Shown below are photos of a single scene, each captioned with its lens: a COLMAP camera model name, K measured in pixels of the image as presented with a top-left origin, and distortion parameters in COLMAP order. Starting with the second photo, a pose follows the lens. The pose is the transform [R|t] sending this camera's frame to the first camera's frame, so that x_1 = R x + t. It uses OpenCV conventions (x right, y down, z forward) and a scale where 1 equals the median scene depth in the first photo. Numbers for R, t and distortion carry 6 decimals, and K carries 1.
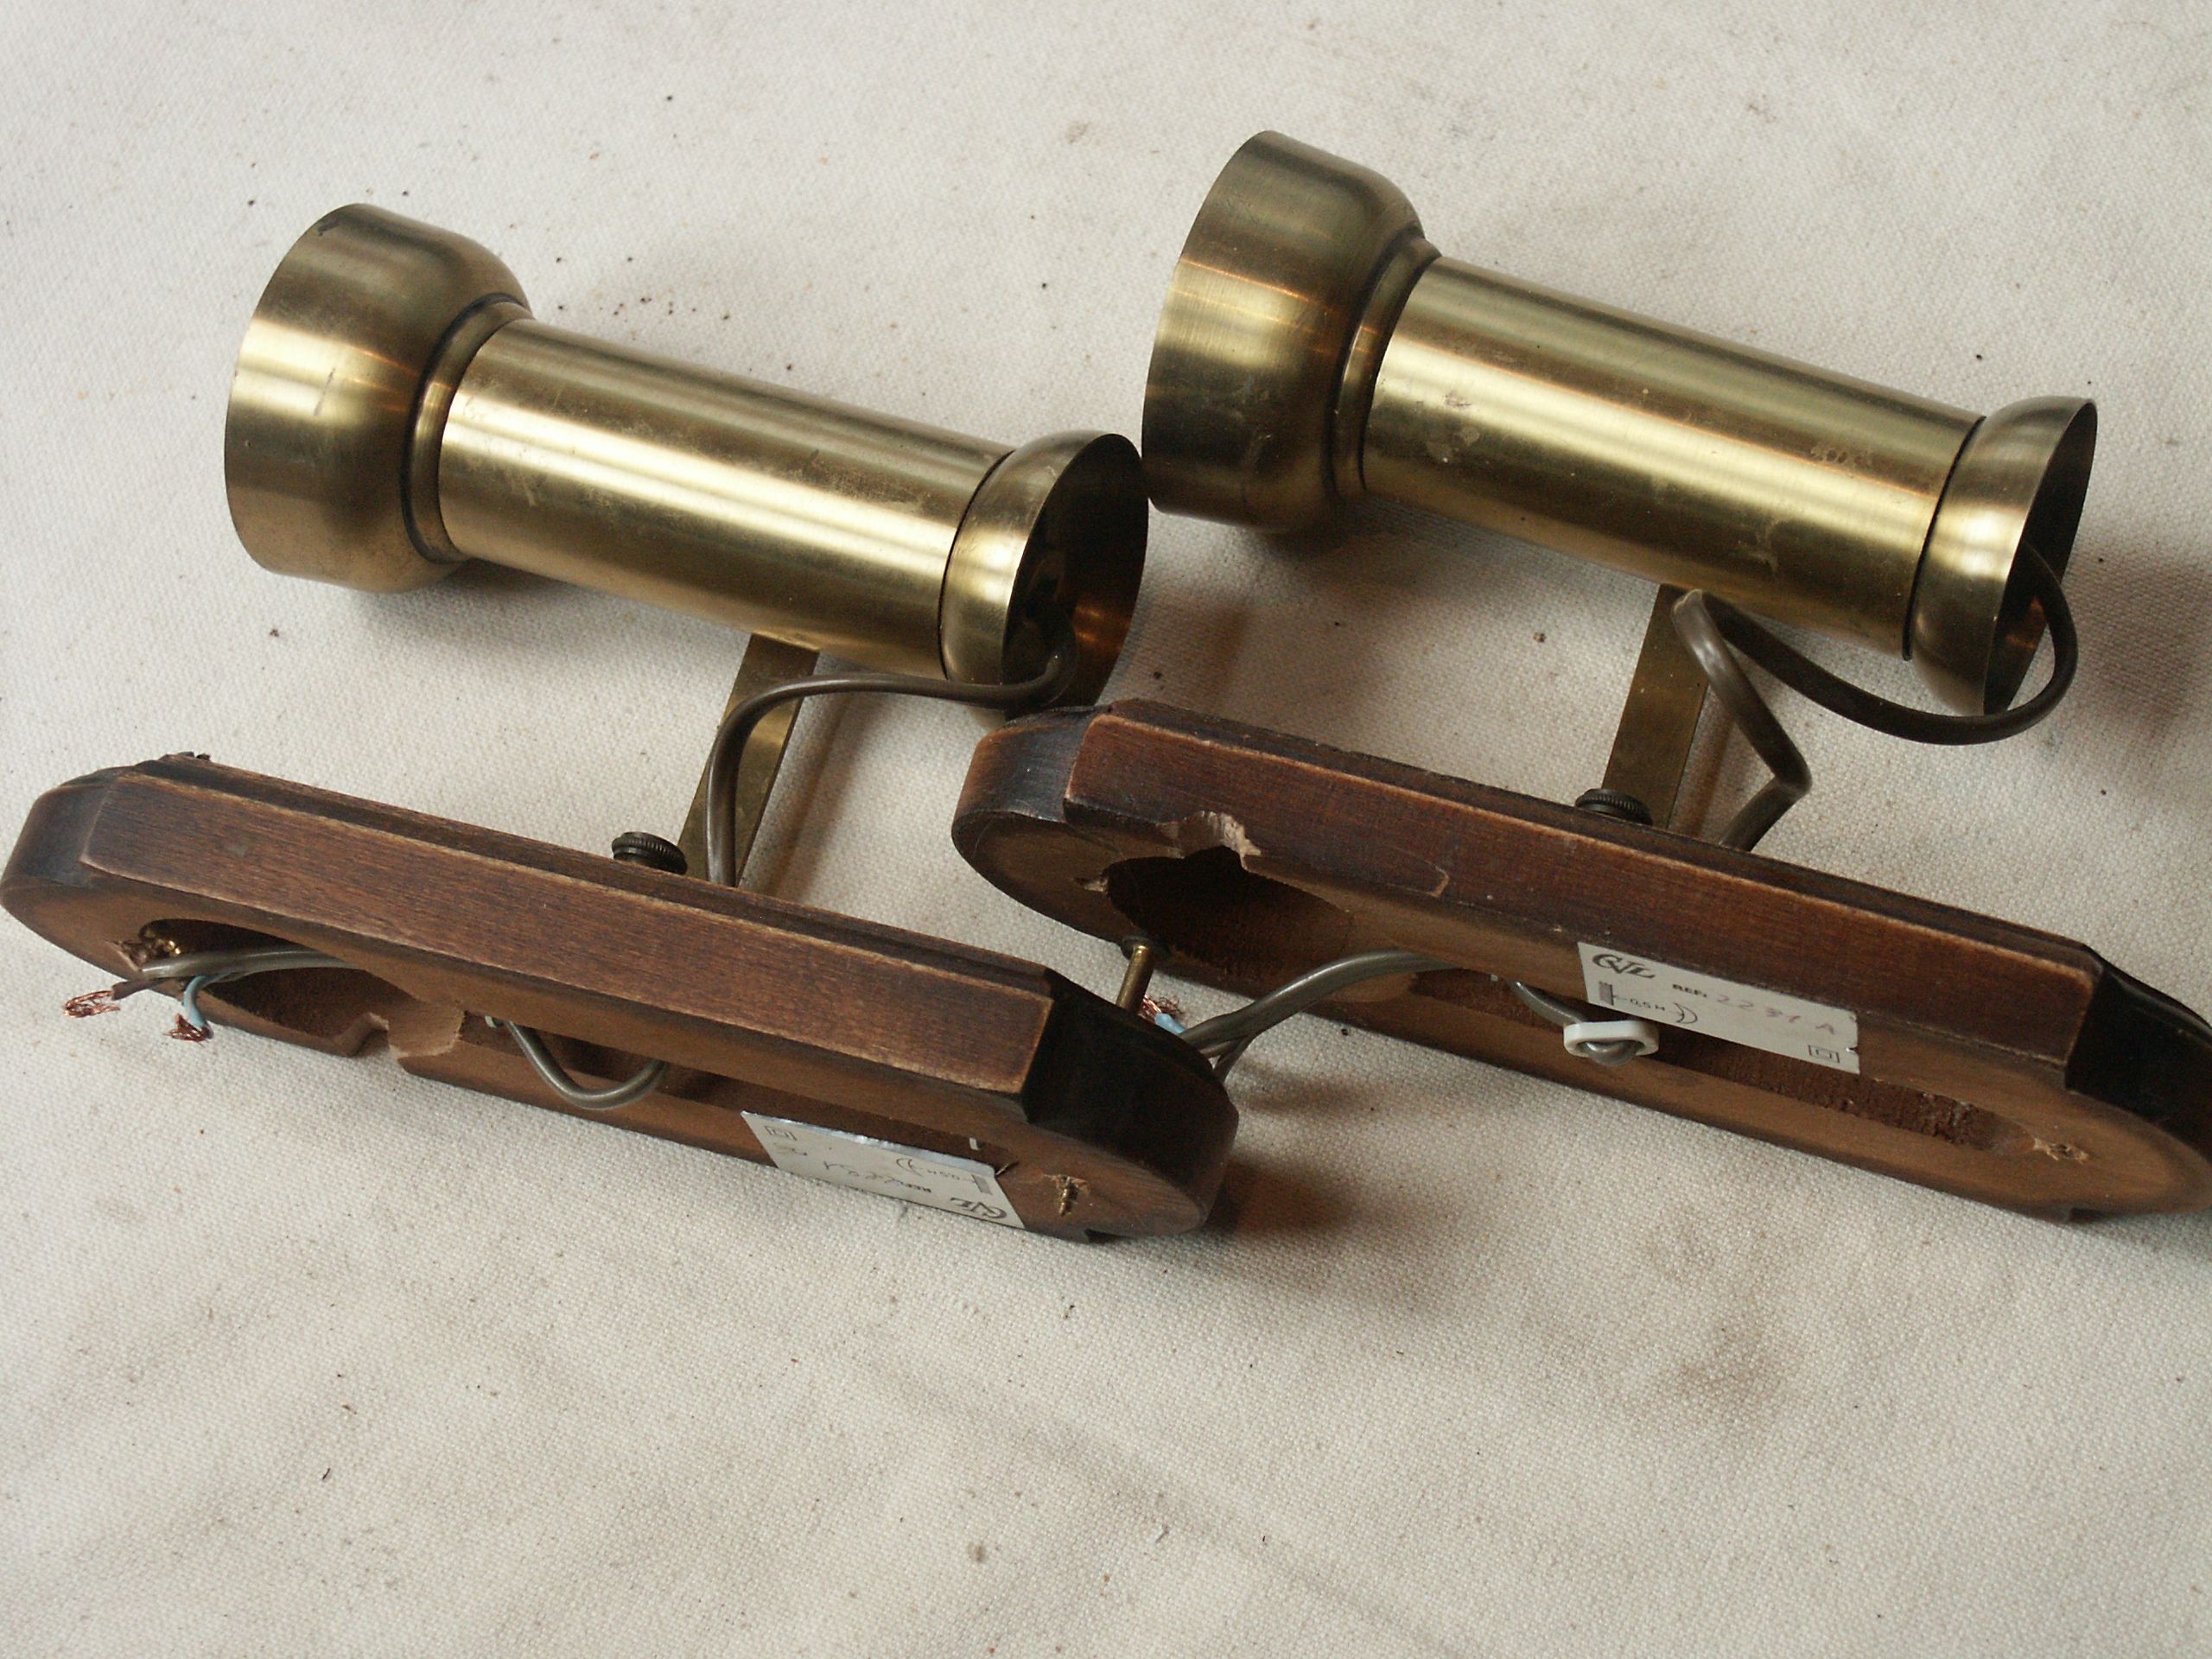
lens RADIAL K [[6025.1, 0, 1106.0], [0, 6025.1, 829.5], [0, 0, 1]] dist [0.209989, 1.817259]
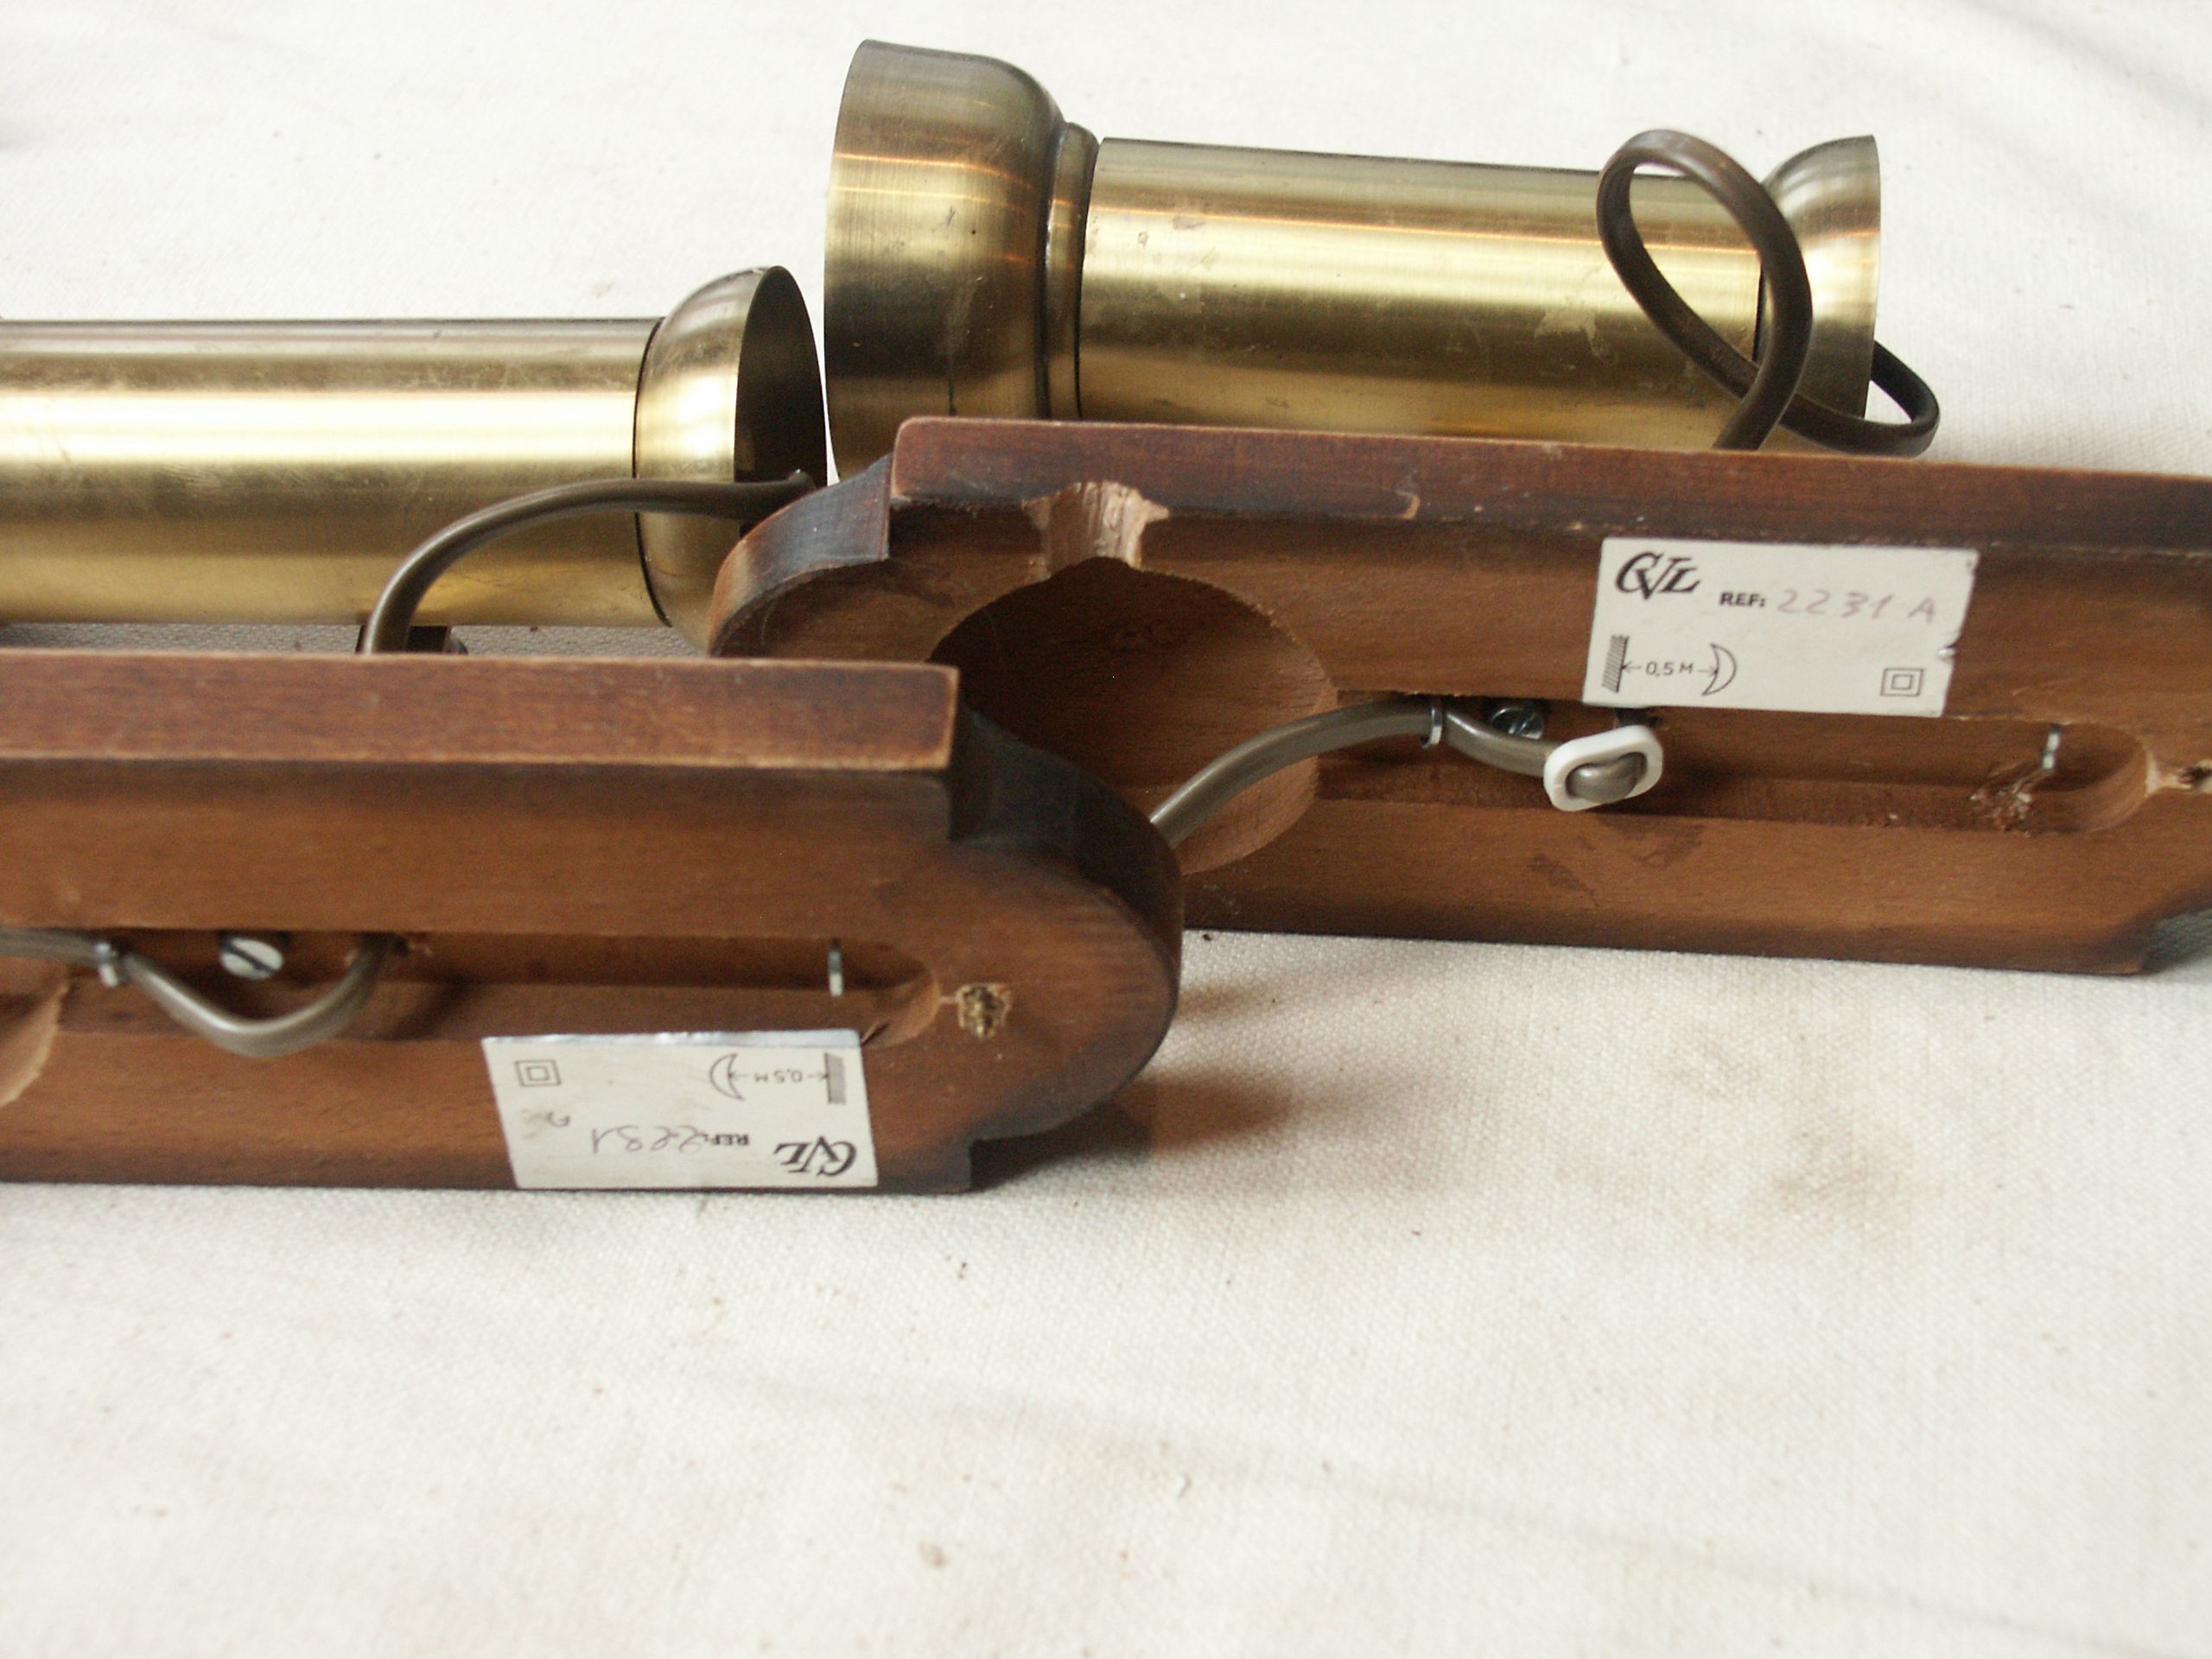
lens RADIAL K [[3643.7, 0, 1106.0], [0, 3643.7, 829.5], [0, 0, 1]] dist [0.008850, 0.058174]
pose [[0.949457, -0.090292, 0.300631, -0.119161], [0.203810, 0.905726, -0.371648, 0.202016], [-0.238733, 0.414136, 0.878350, 0.595661]]
